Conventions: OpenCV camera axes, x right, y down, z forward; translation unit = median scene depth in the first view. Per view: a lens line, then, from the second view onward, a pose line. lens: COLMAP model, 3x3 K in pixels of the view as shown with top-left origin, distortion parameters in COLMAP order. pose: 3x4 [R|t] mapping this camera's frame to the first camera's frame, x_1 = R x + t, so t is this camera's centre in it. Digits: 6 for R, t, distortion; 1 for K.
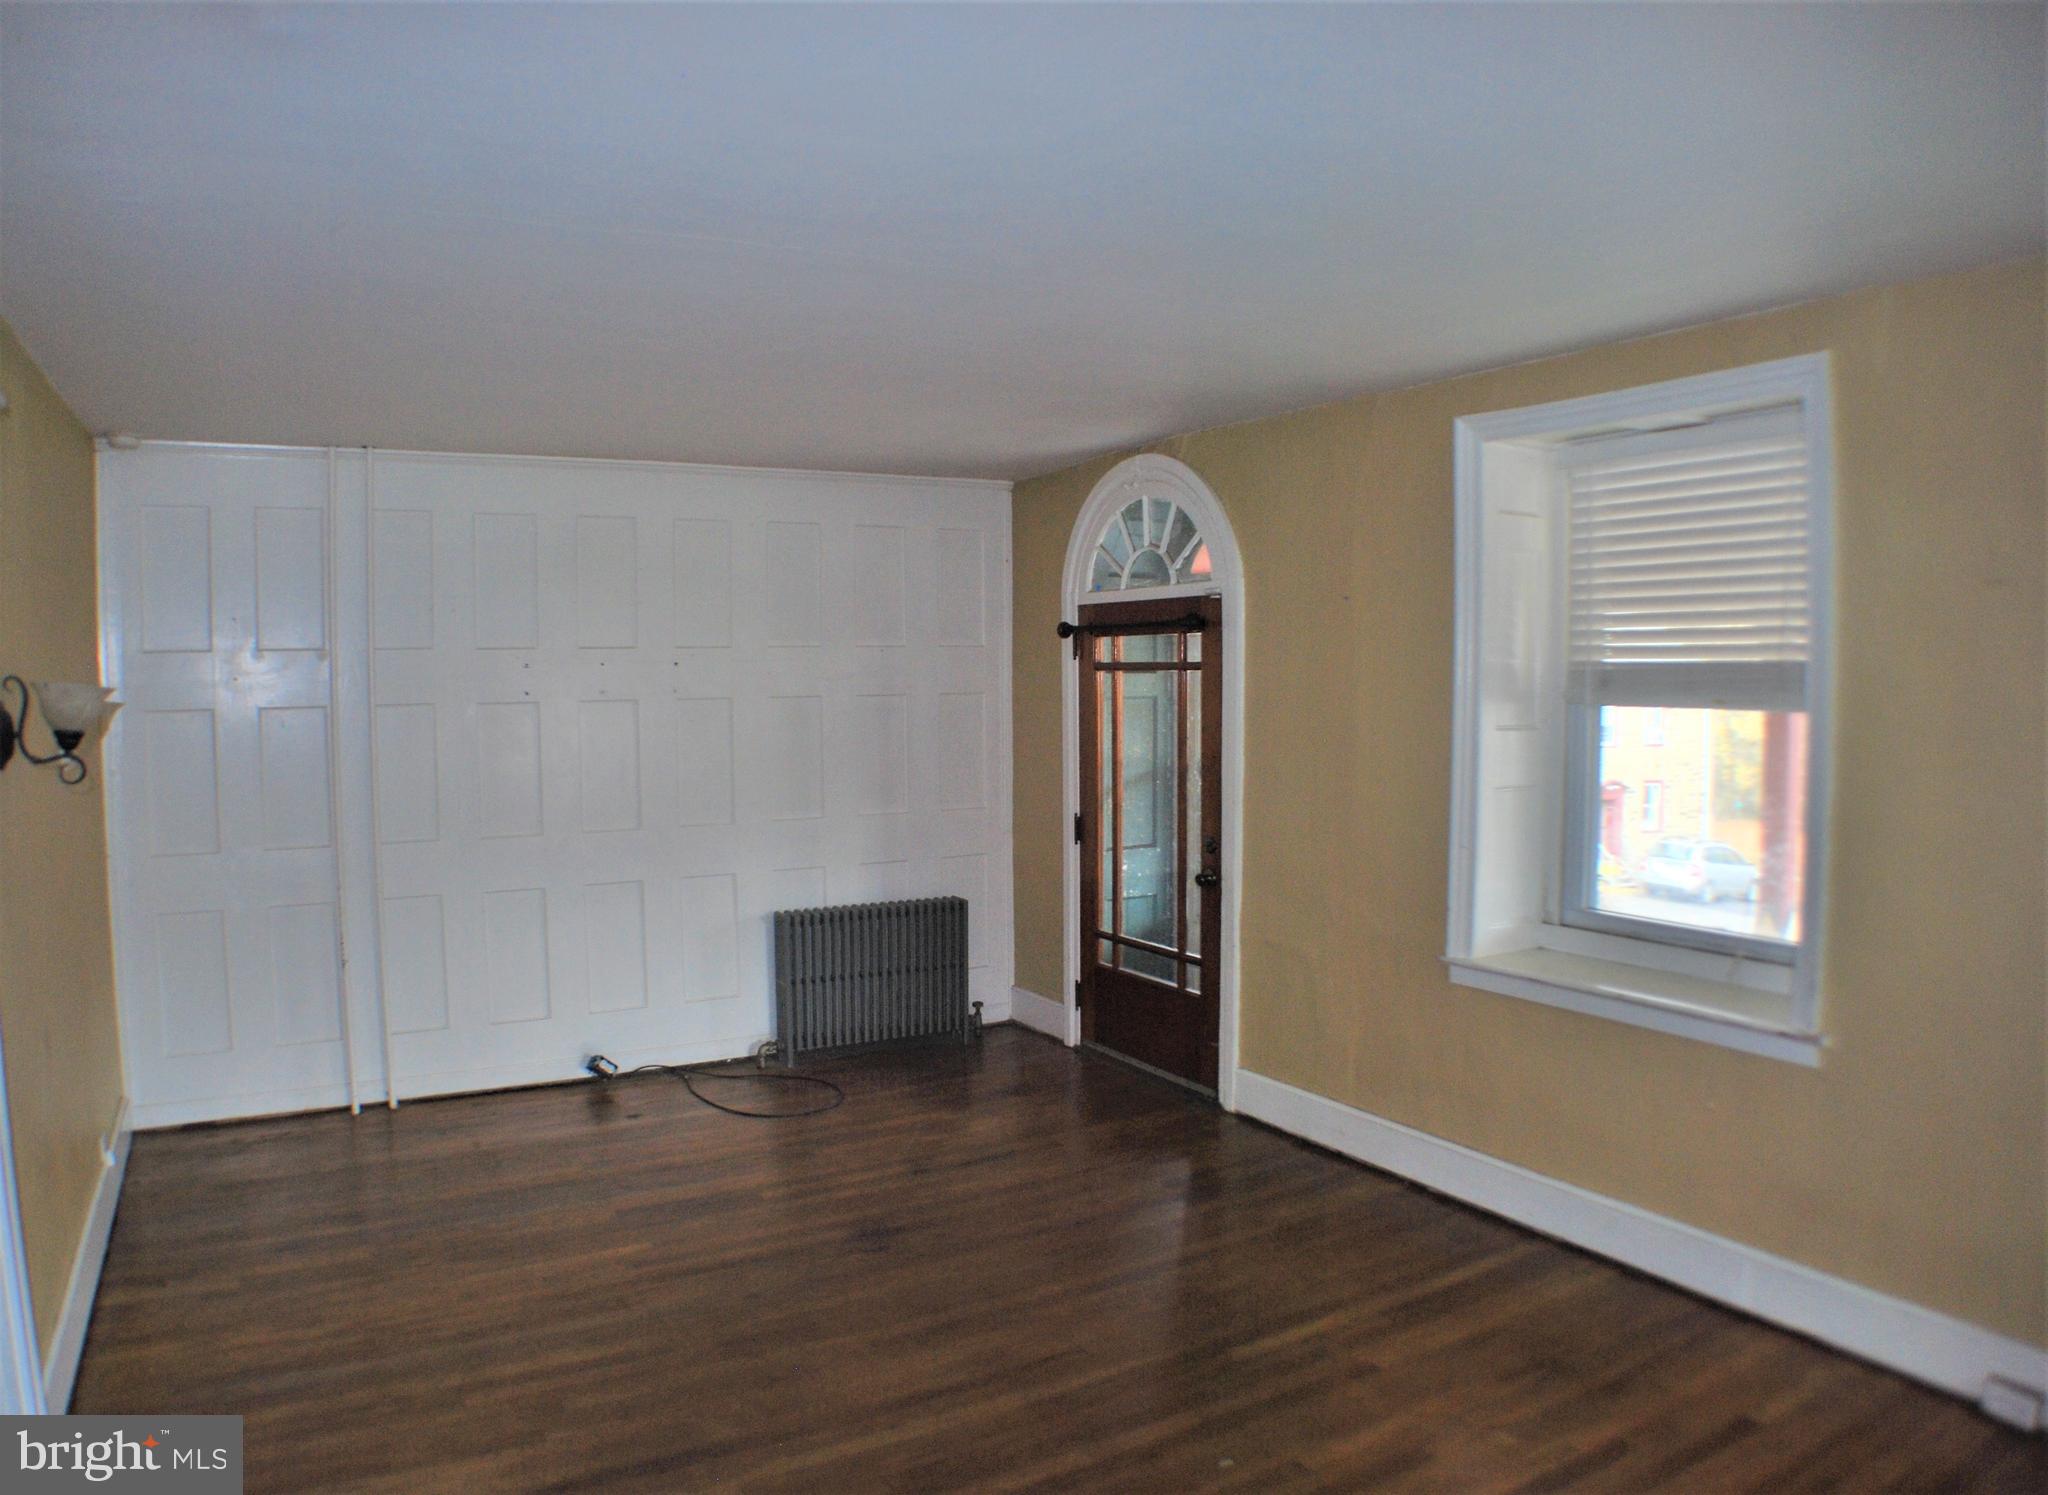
lens RADIAL K [[1400.9, 0, 1024.0], [0, 1400.9, 747.5], [0, 0, 1]] dist [-0.132894, -0.000695]
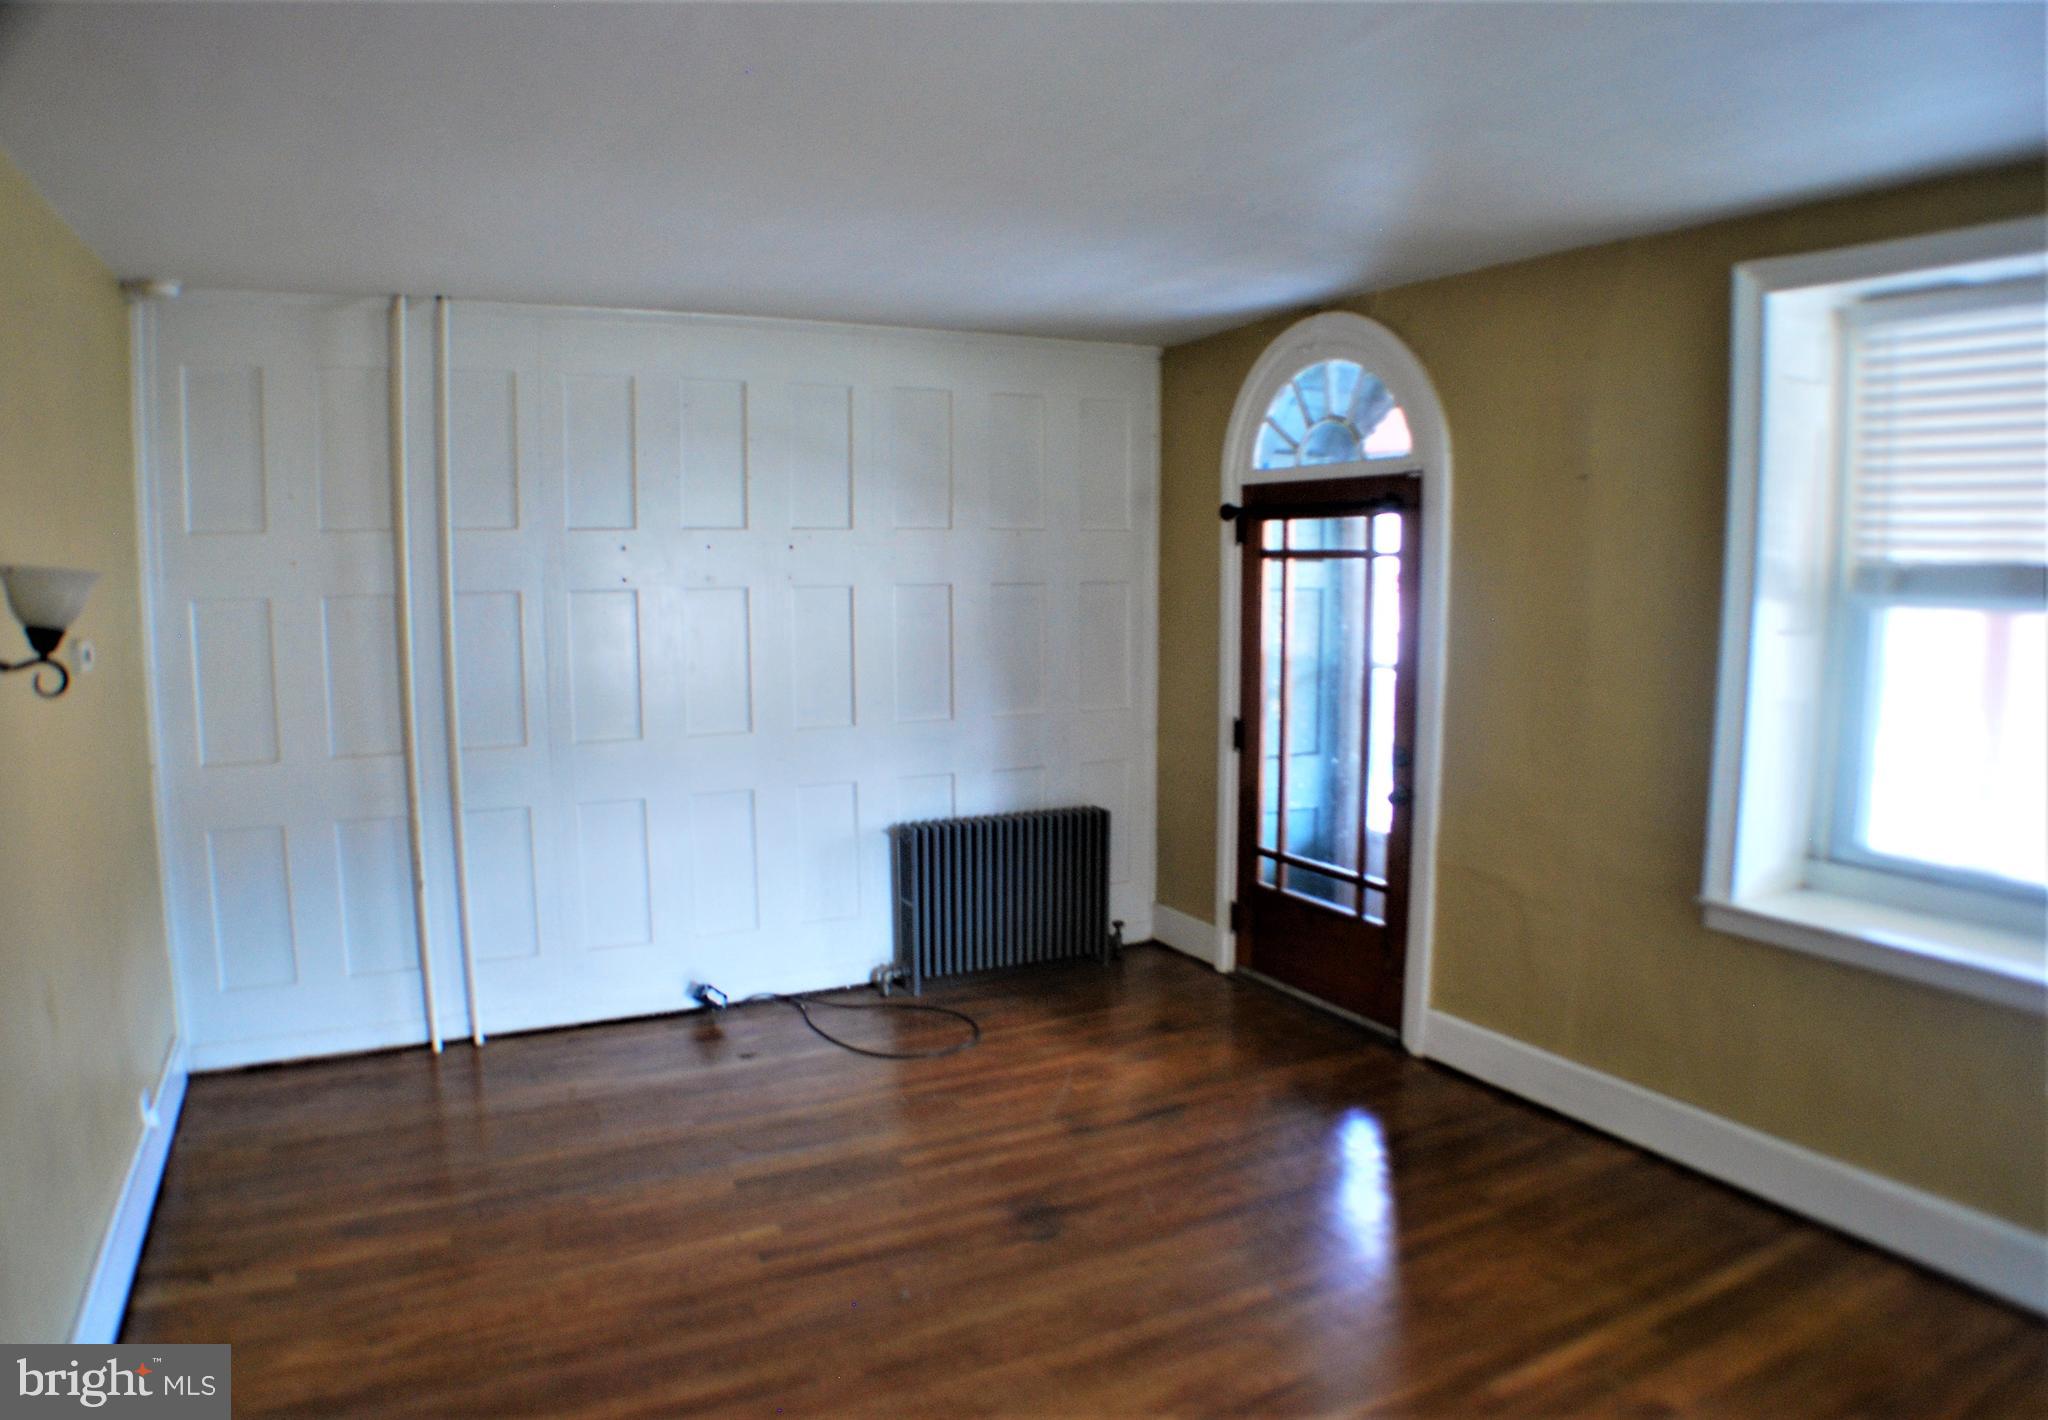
lens RADIAL K [[1351.8, 0, 1082.4], [0, 1351.8, 714.2], [0, 0, 1]] dist [-0.138961, 0.004695]
pose [[0.999899, 0.009113, -0.010948, -0.058663], [-0.008458, 0.998254, 0.058458, -0.005565], [0.011462, -0.058359, 0.998230, 0.152031]]
